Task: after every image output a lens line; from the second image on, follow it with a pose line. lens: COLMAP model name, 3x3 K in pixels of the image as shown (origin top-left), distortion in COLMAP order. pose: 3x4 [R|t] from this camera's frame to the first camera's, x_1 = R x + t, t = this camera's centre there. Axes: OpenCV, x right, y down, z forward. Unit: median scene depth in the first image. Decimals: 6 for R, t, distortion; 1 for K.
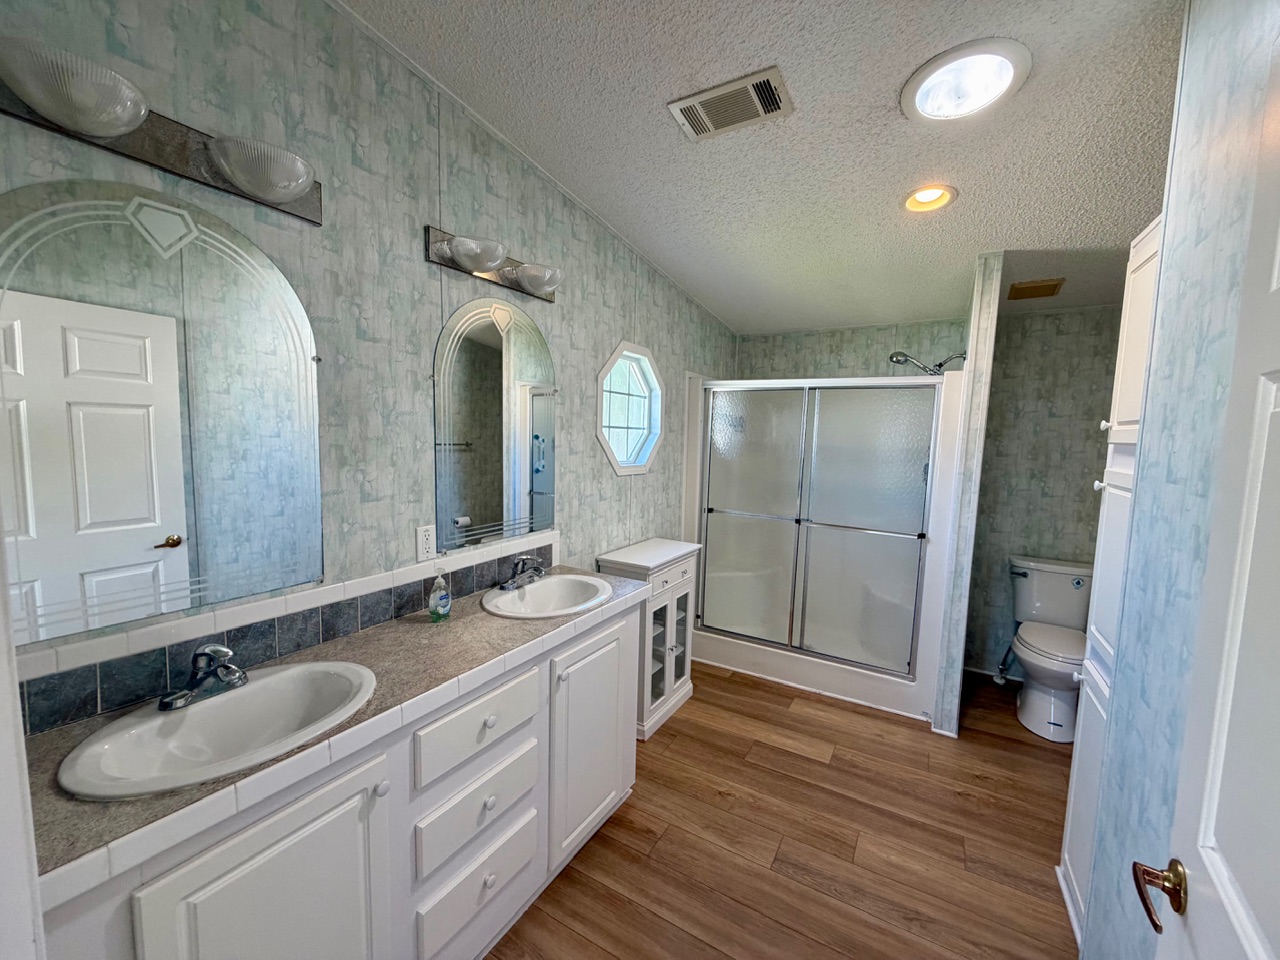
lens RADIAL K [[509.2, 0, 638.3], [0, 509.2, 483.3], [0, 0, 1]] dist [-0.000854, -0.000271]
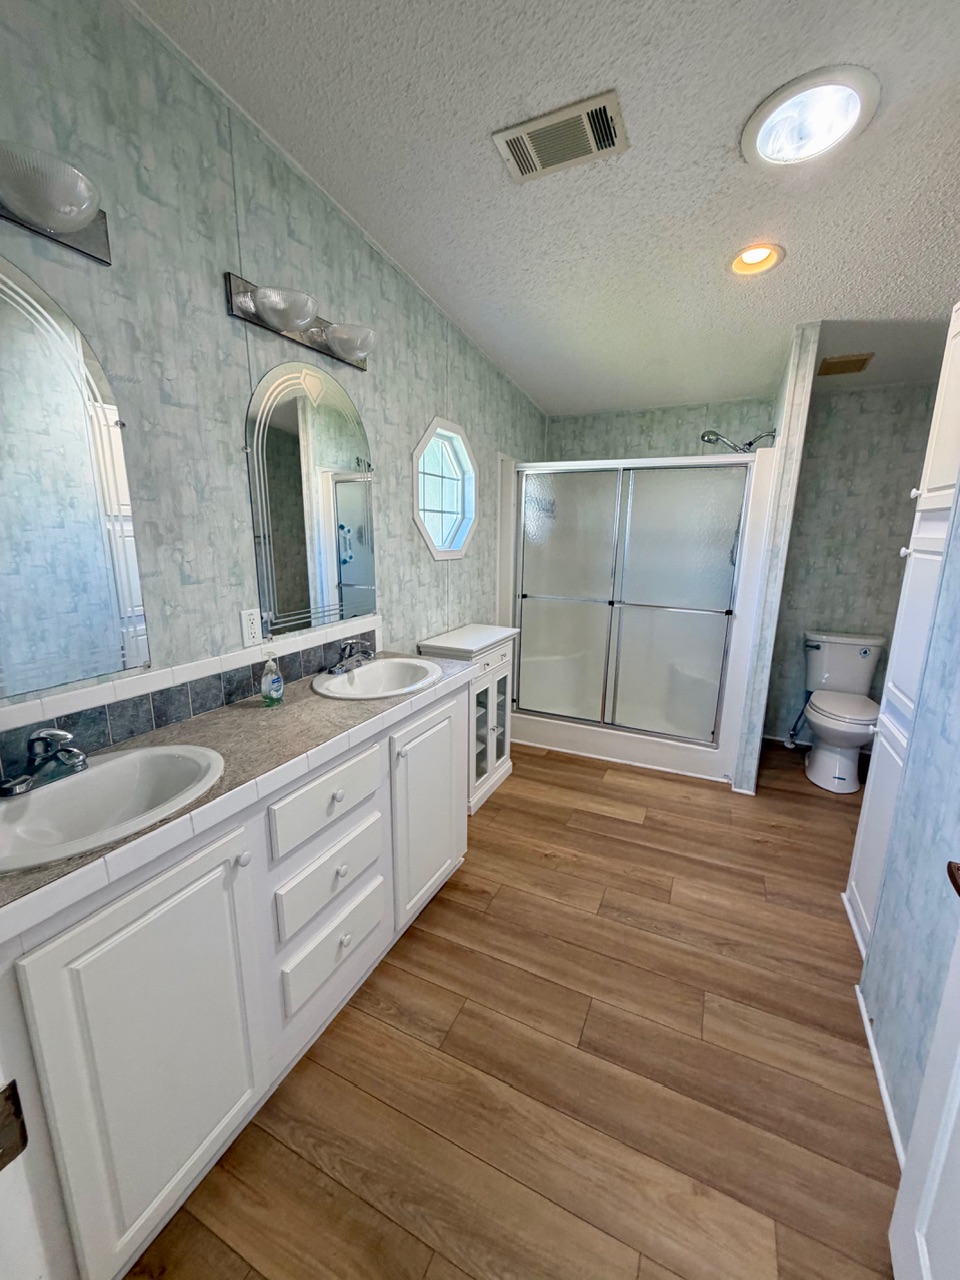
lens RADIAL K [[509.2, 0, 477.6], [0, 509.2, 640.4], [0, 0, 1]] dist [-0.000854, -0.000271]
pose [[0.996247, -0.034064, 0.079566, -0.063560], [0.024494, 0.992676, 0.118295, 0.035814], [-0.083012, -0.115903, 0.989786, 0.004036]]
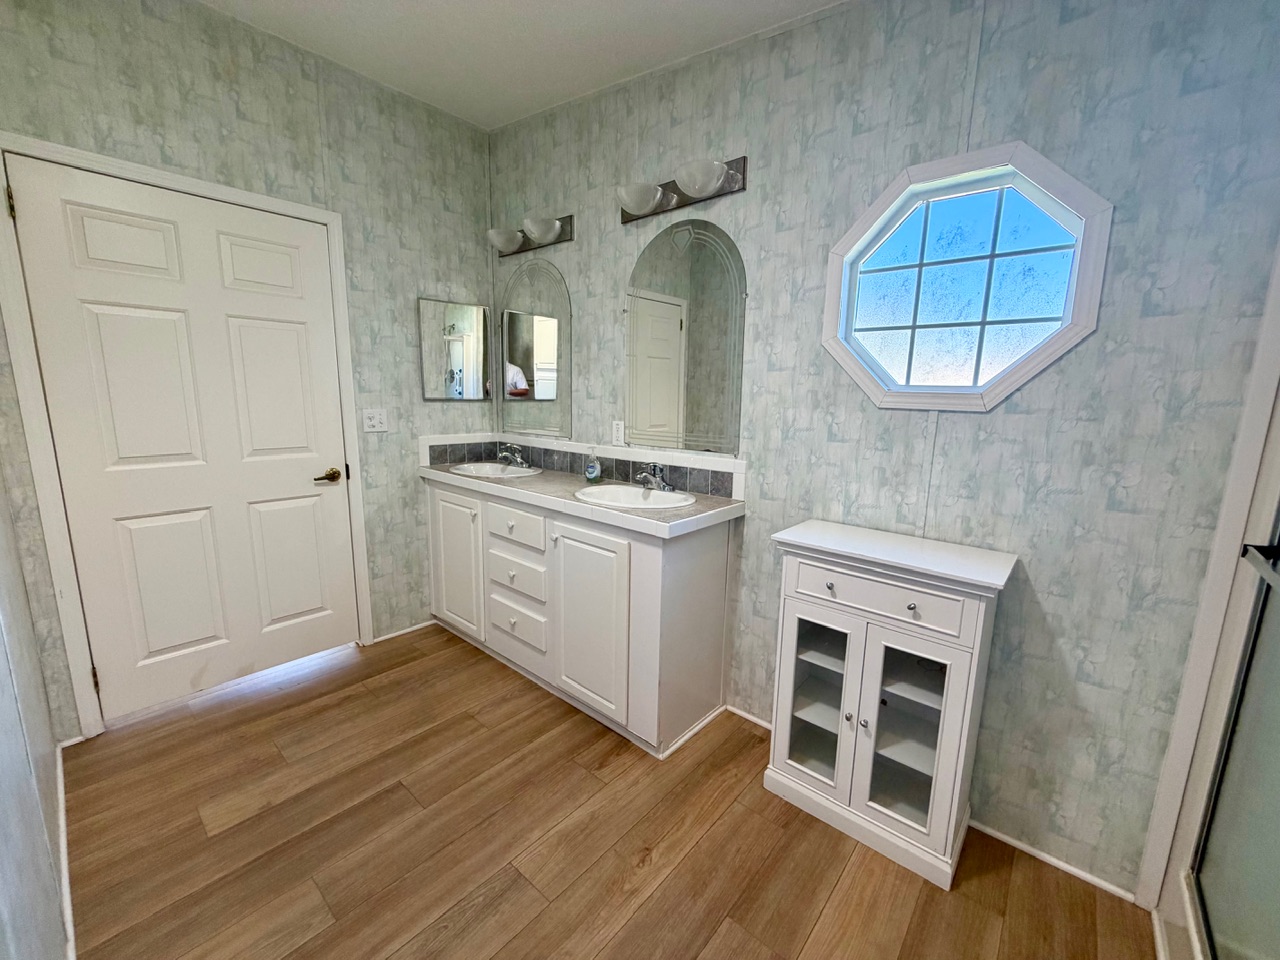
lens RADIAL K [[509.2, 0, 640.0], [0, 509.2, 482.2], [0, 0, 1]] dist [-0.000854, -0.000271]
pose [[-0.173829, 0.145050, -0.974035, 0.930151], [-0.116059, 0.979183, 0.166528, 0.006739], [0.977913, 0.141993, -0.153376, 1.246685]]
